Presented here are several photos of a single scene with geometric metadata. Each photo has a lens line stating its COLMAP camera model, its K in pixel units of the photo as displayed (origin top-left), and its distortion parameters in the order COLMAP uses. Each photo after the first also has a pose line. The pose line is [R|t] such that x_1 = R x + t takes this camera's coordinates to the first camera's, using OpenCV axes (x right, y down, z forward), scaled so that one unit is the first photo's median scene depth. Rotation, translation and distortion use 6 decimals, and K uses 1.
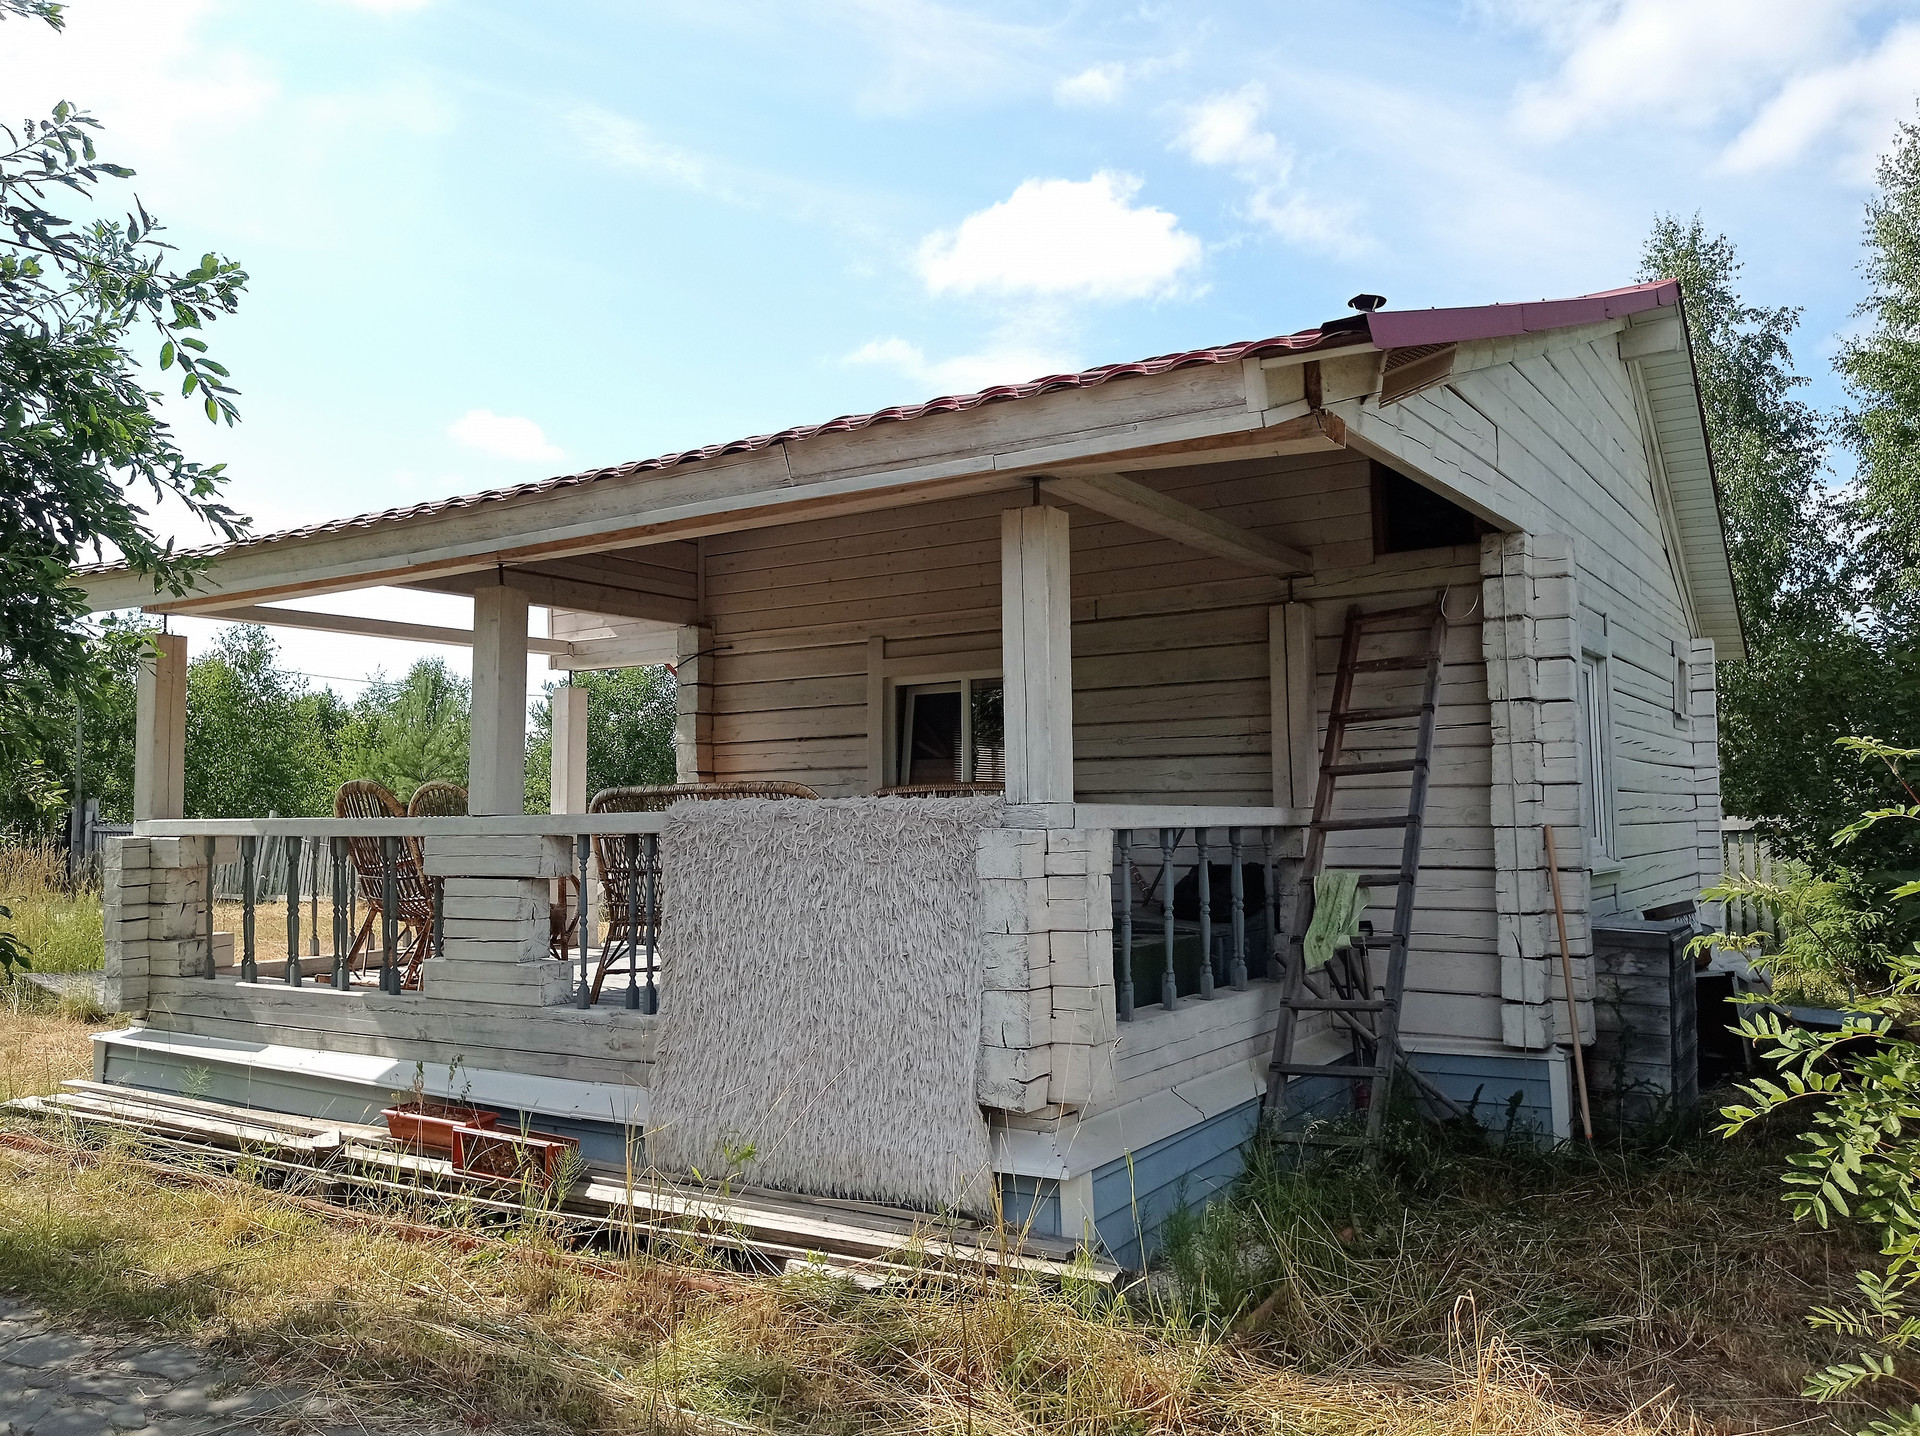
lens RADIAL K [[1482.4, 0, 968.0], [0, 1482.4, 720.1], [0, 0, 1]] dist [-0.001530, -0.004447]
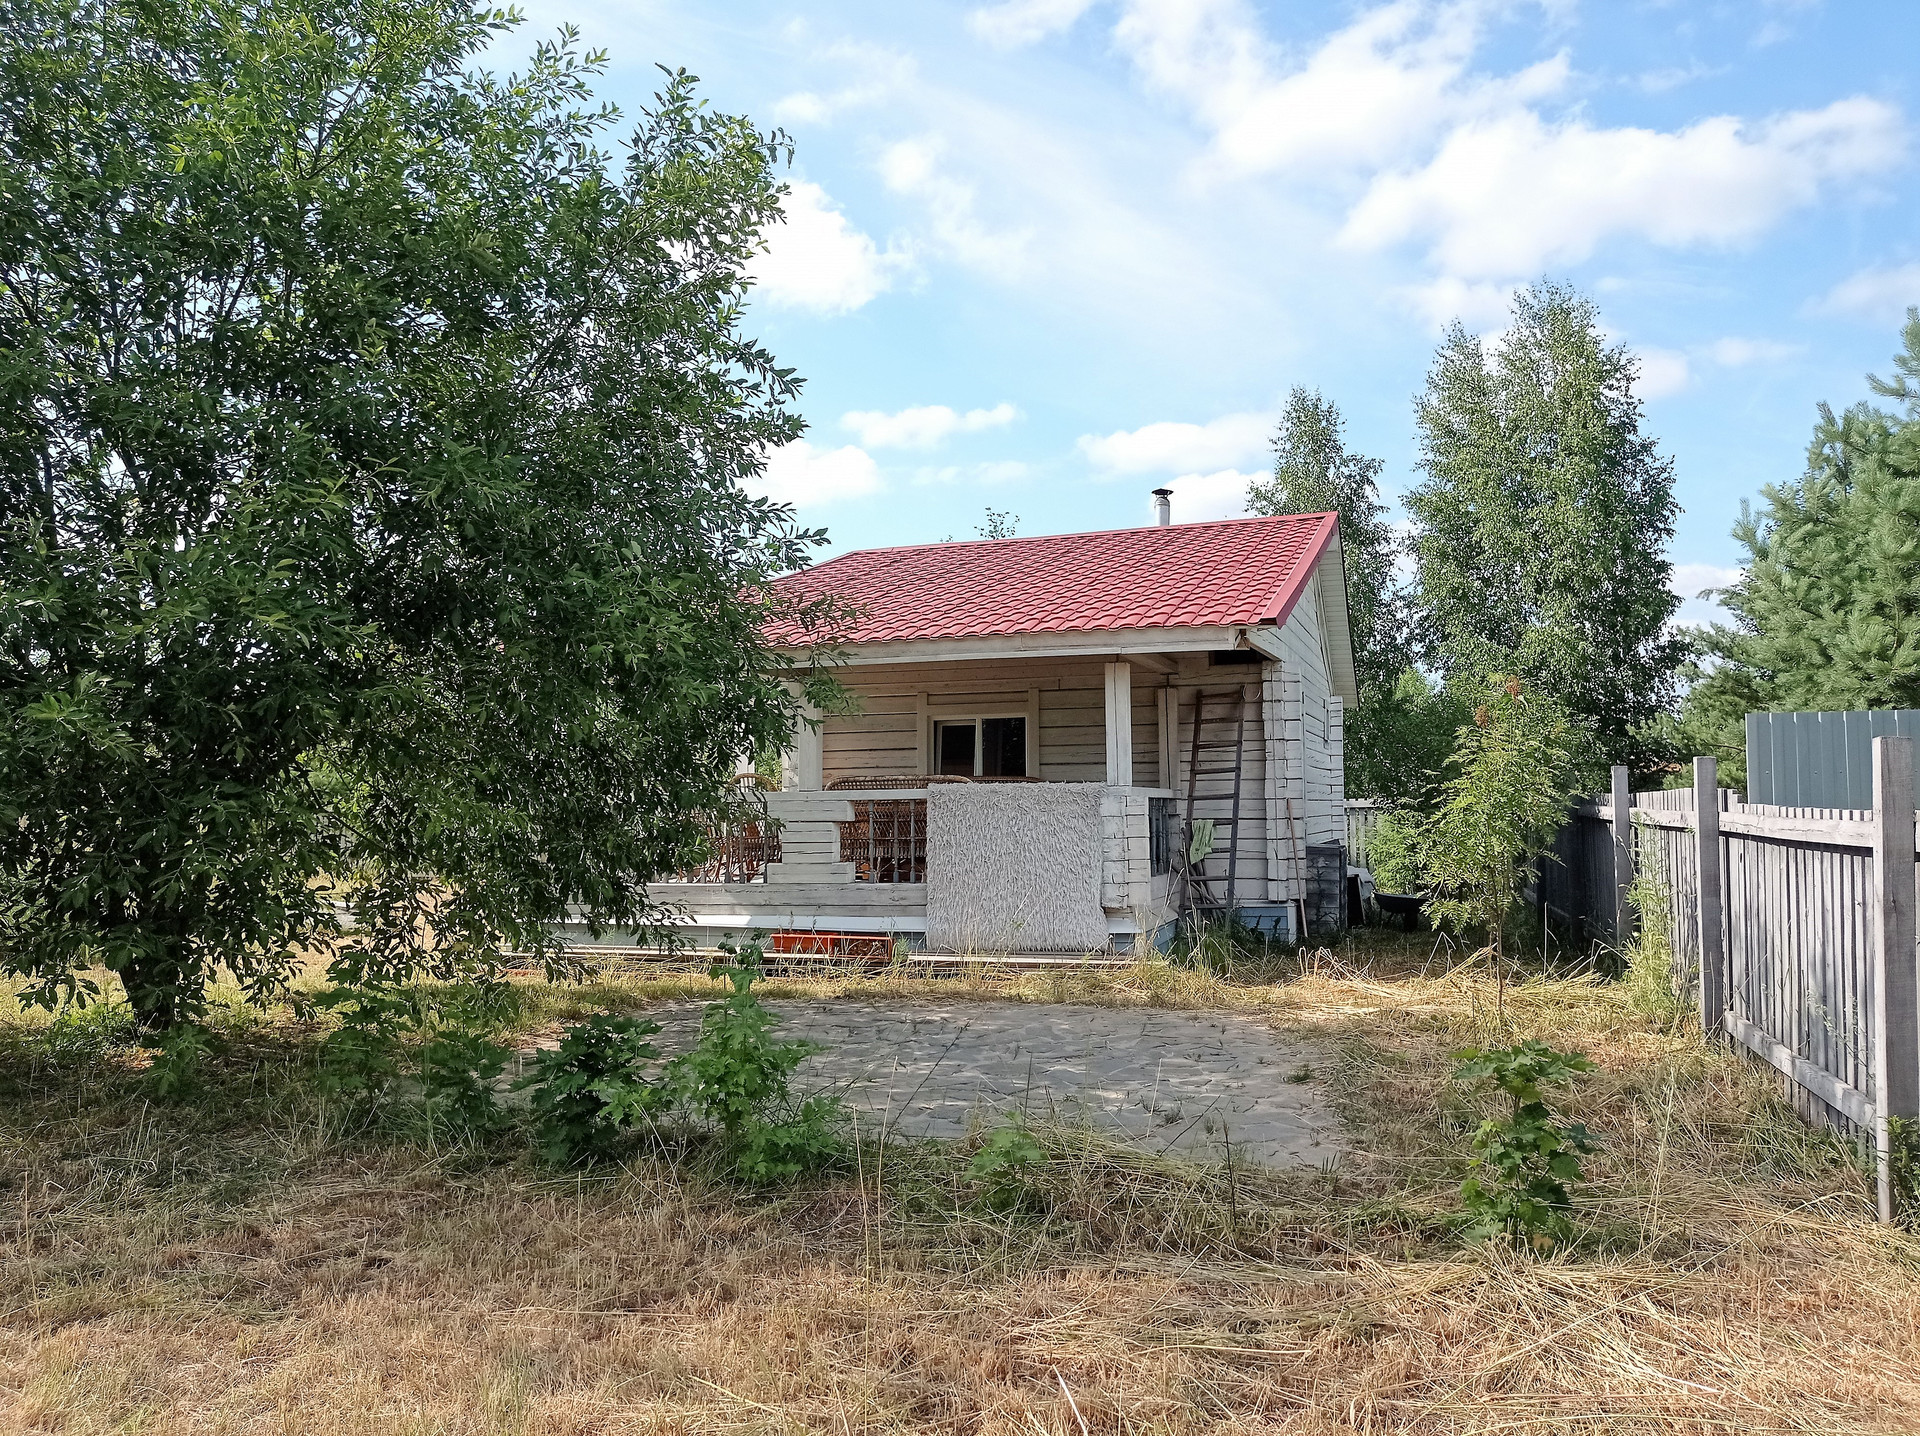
lens RADIAL K [[1536.2, 0, 960.0], [0, 1536.2, 718.0], [0, 0, 1]] dist [-0.138286, -0.000907]
pose [[0.967834, 0.017350, 0.250989, -0.618871], [-0.018645, 0.999822, 0.002783, -0.041543], [-0.250897, -0.007373, 0.967986, -1.004514]]
